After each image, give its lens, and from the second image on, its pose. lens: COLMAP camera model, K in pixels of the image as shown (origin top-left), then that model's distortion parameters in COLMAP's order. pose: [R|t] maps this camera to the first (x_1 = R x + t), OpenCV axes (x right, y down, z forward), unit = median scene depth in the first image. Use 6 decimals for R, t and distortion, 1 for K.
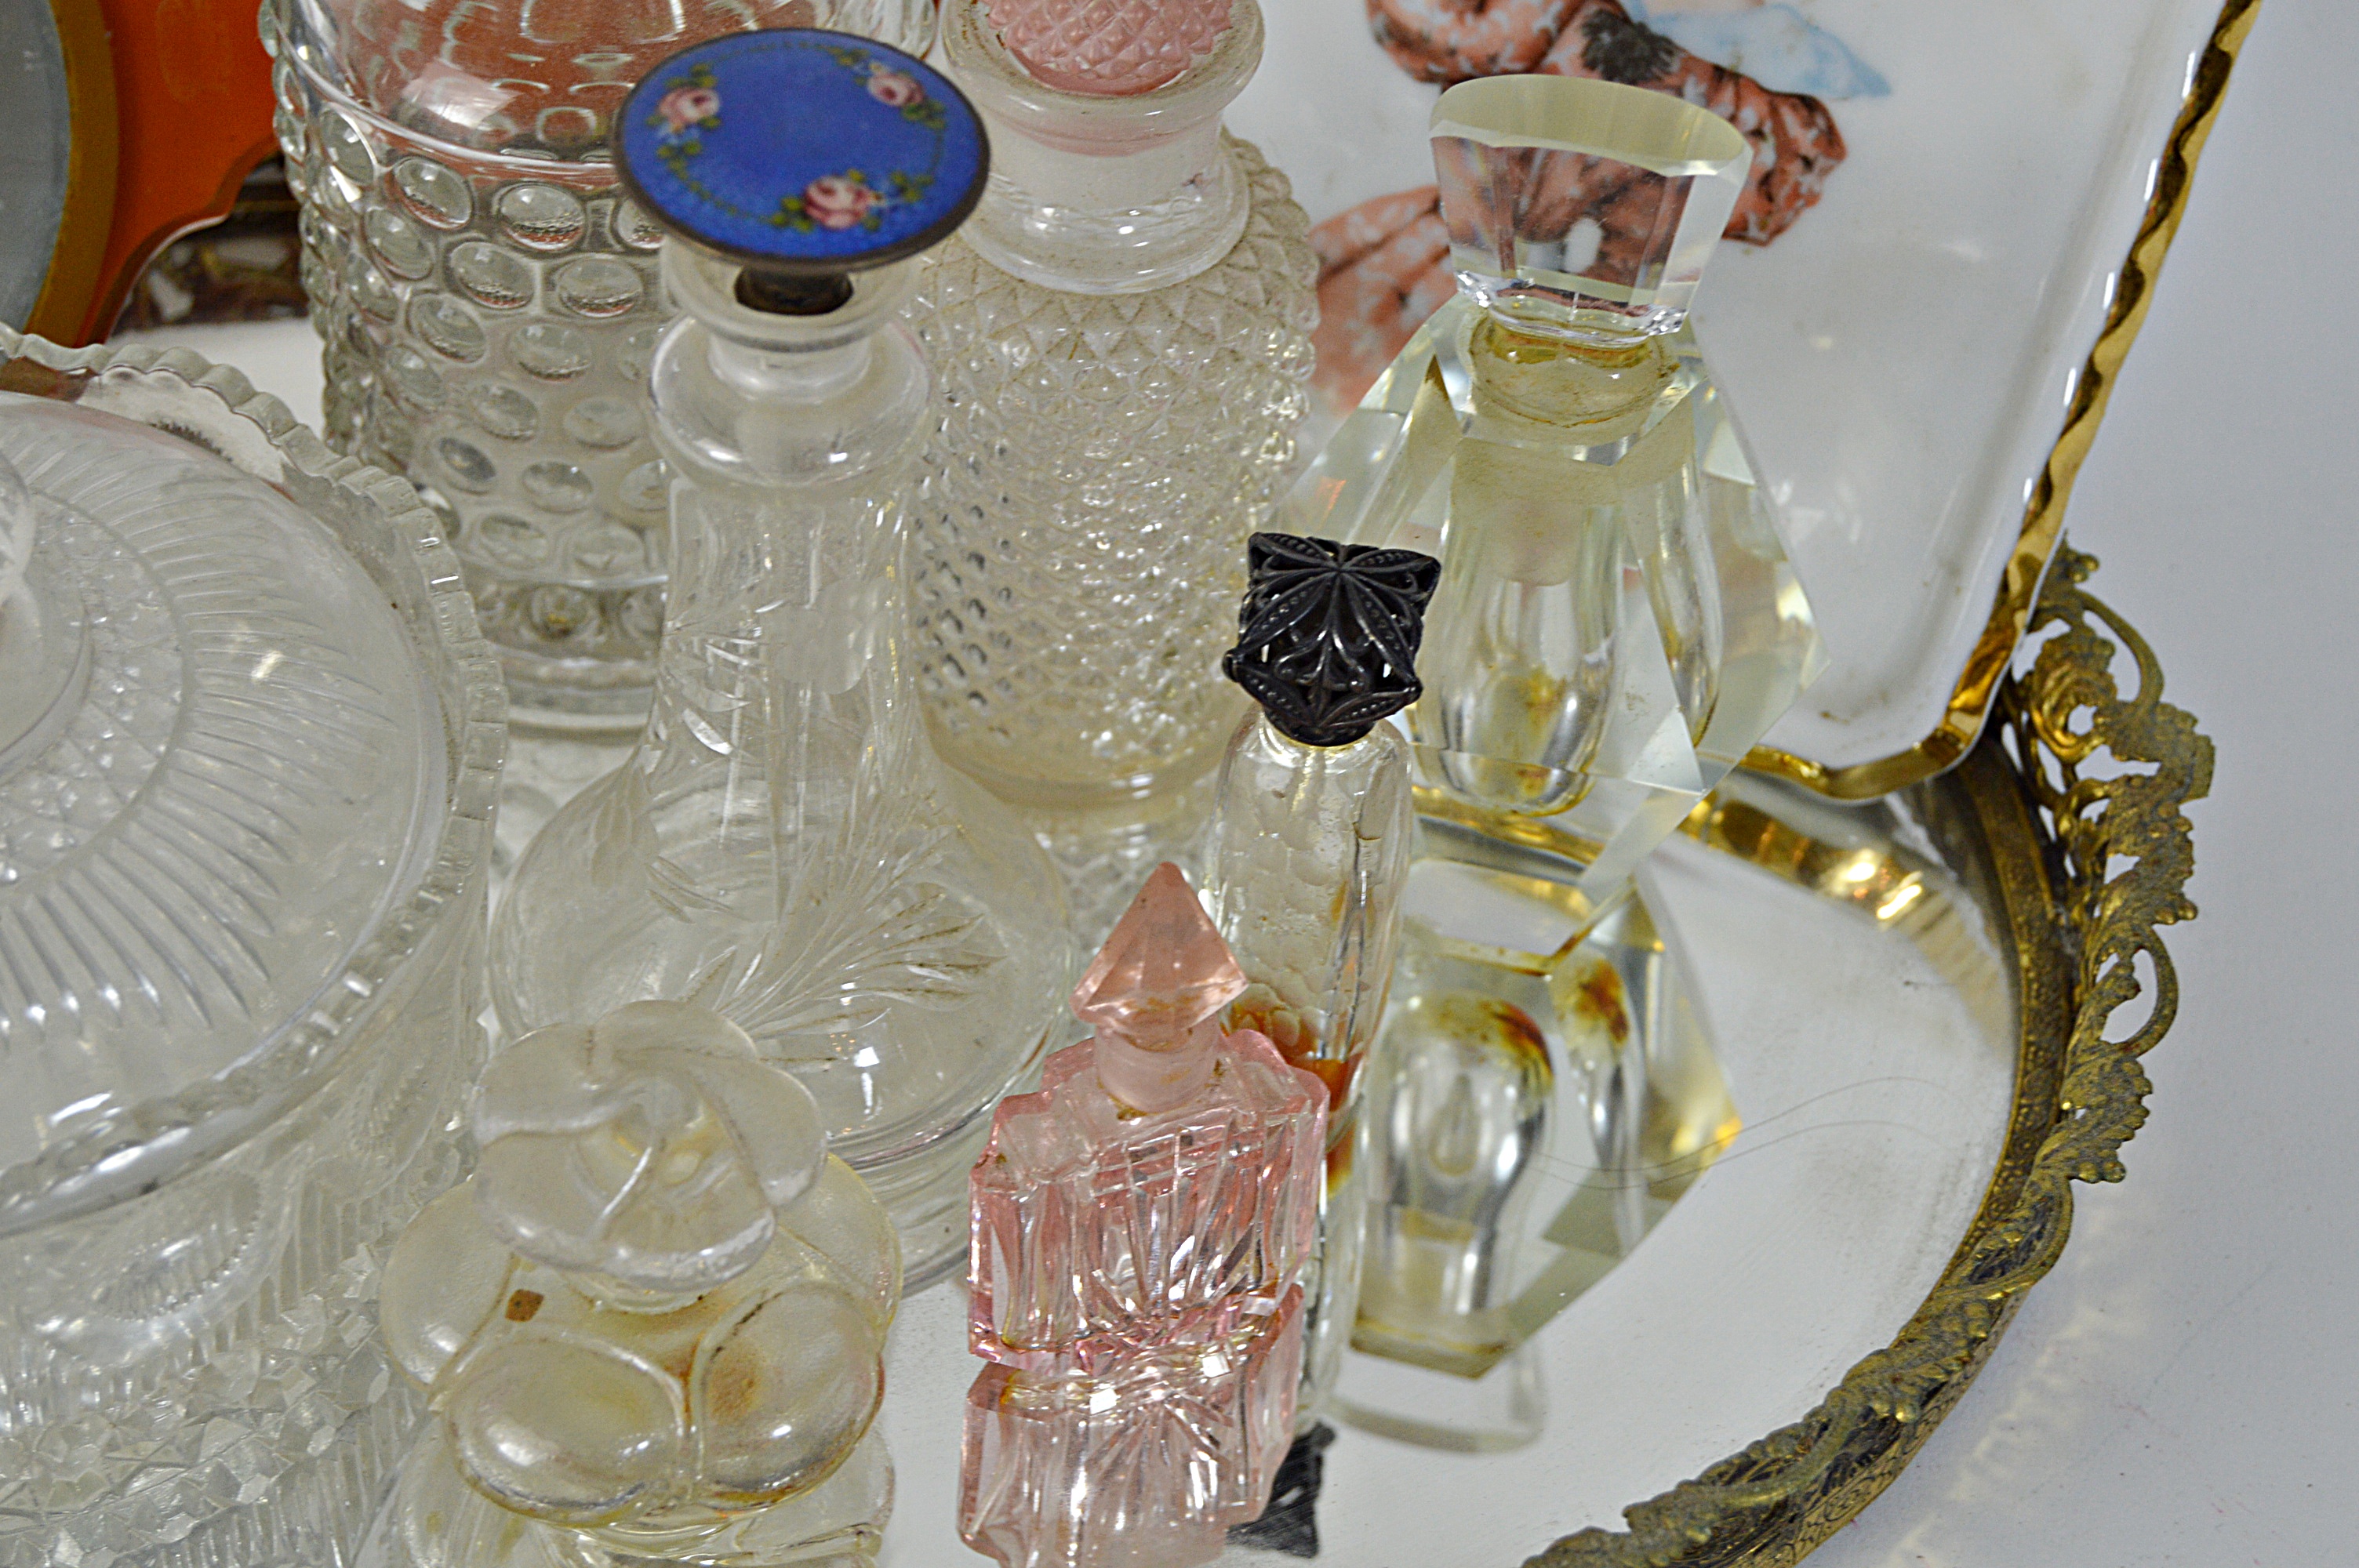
lens RADIAL K [[5163.4, 0, 1173.5], [0, 5163.4, 775.4], [0, 0, 1]] dist [-0.031555, 0.000000]
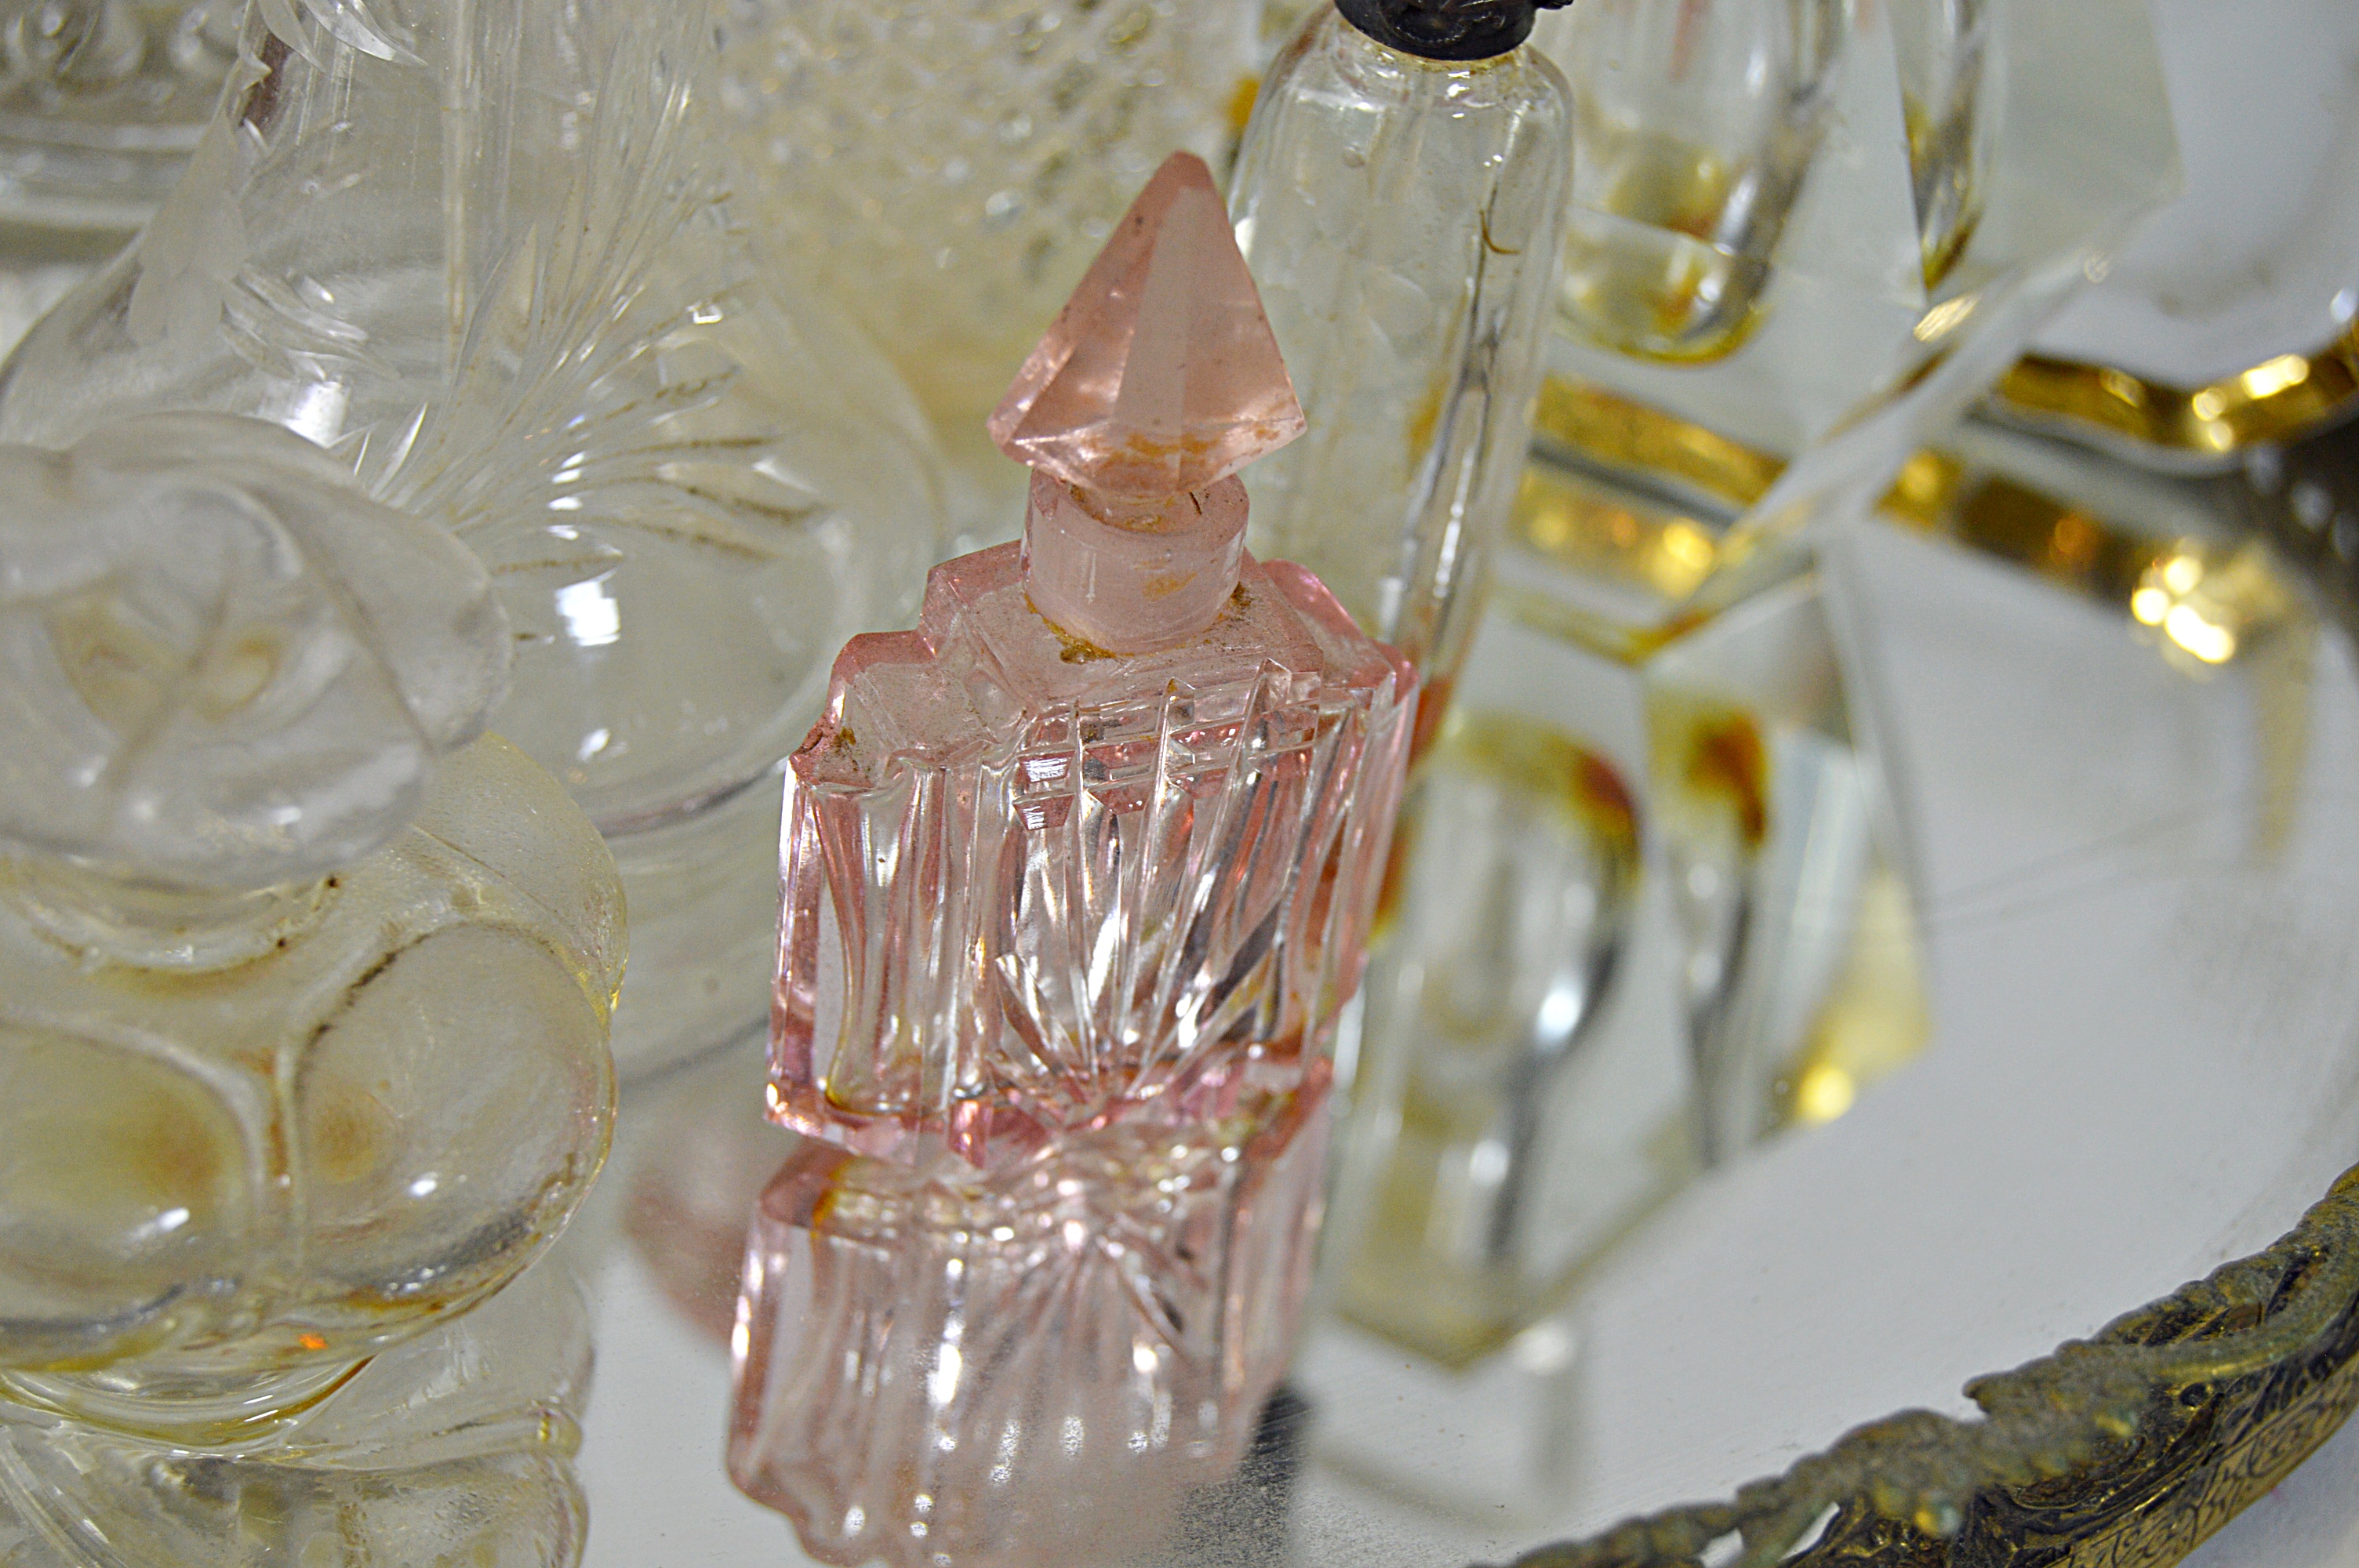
lens RADIAL K [[5163.4, 0, 1181.9], [0, 5163.4, 792.7], [0, 0, 1]] dist [-0.031555, 0.000000]
pose [[0.997728, 0.045029, 0.050113, -0.024085], [-0.041841, 0.997139, -0.062947, 0.110683], [-0.052804, 0.060707, 0.996758, 0.429612]]
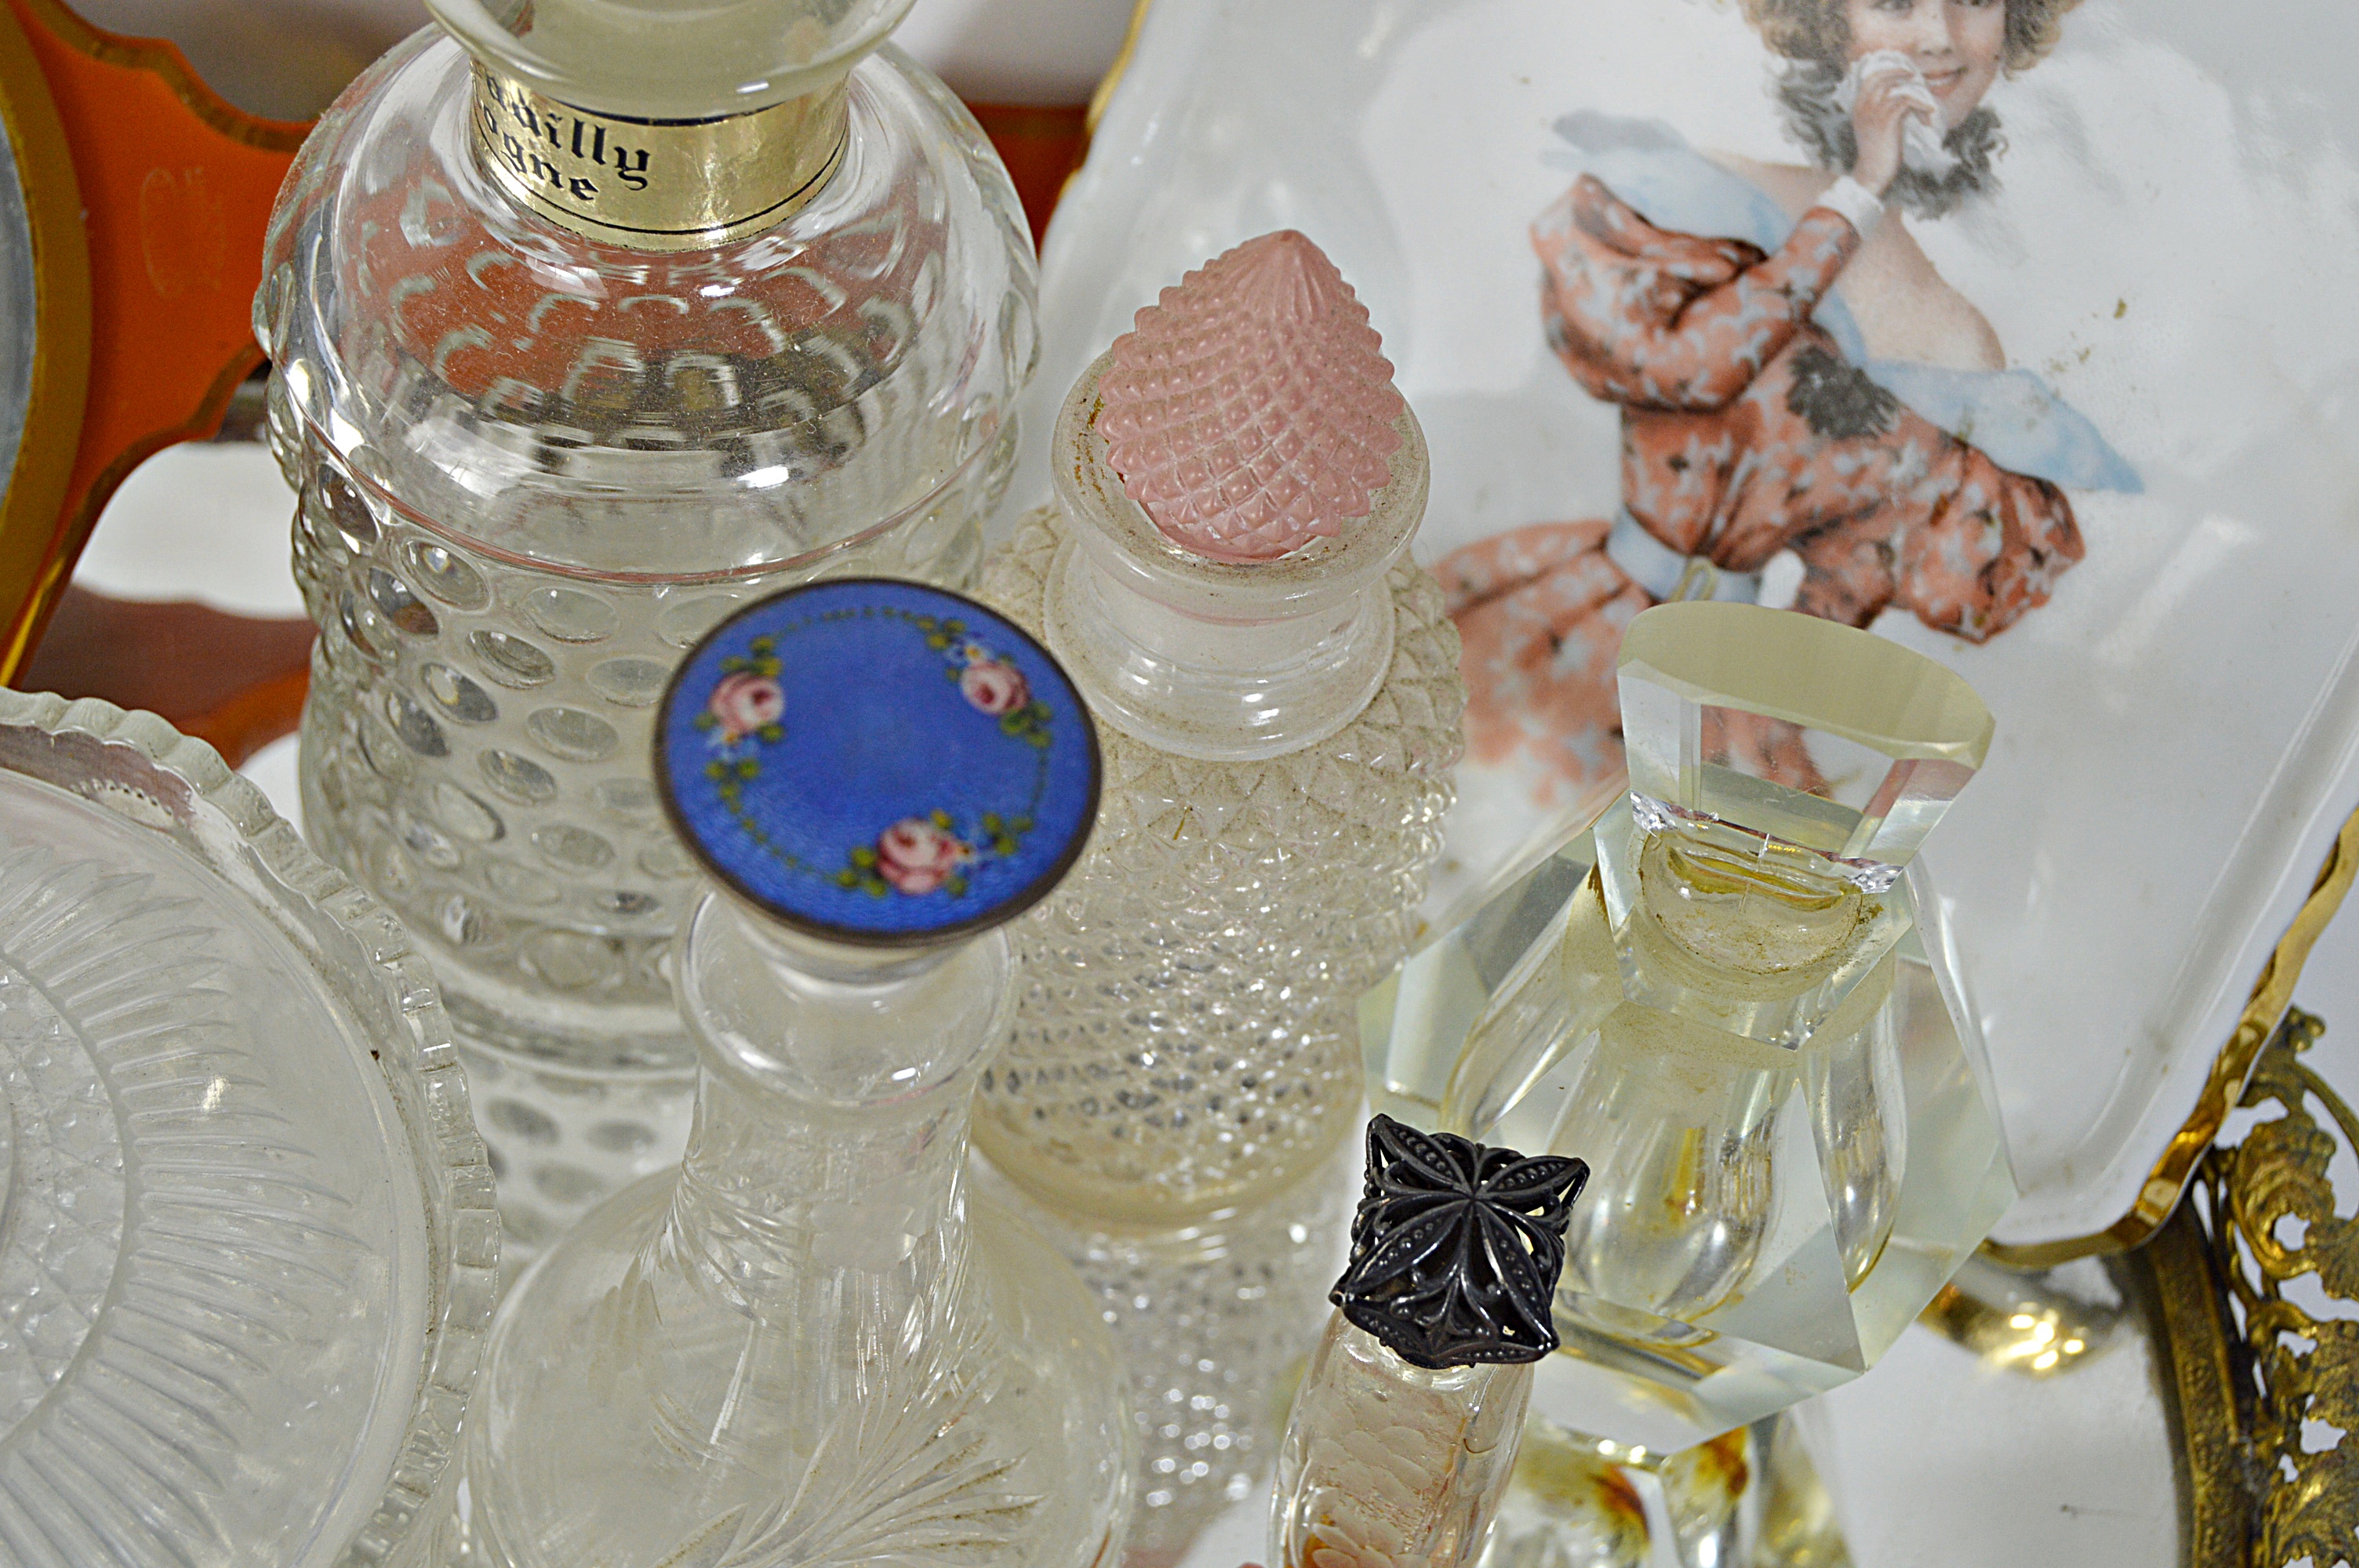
lens RADIAL K [[5163.4, 0, 1173.7], [0, 5163.4, 795.2], [0, 0, 1]] dist [-0.031555, 0.000000]
pose [[0.997580, 0.069451, 0.003359, -0.024224], [-0.069160, 0.986102, 0.151063, -0.223450], [0.007179, -0.150929, 0.988518, 0.155204]]
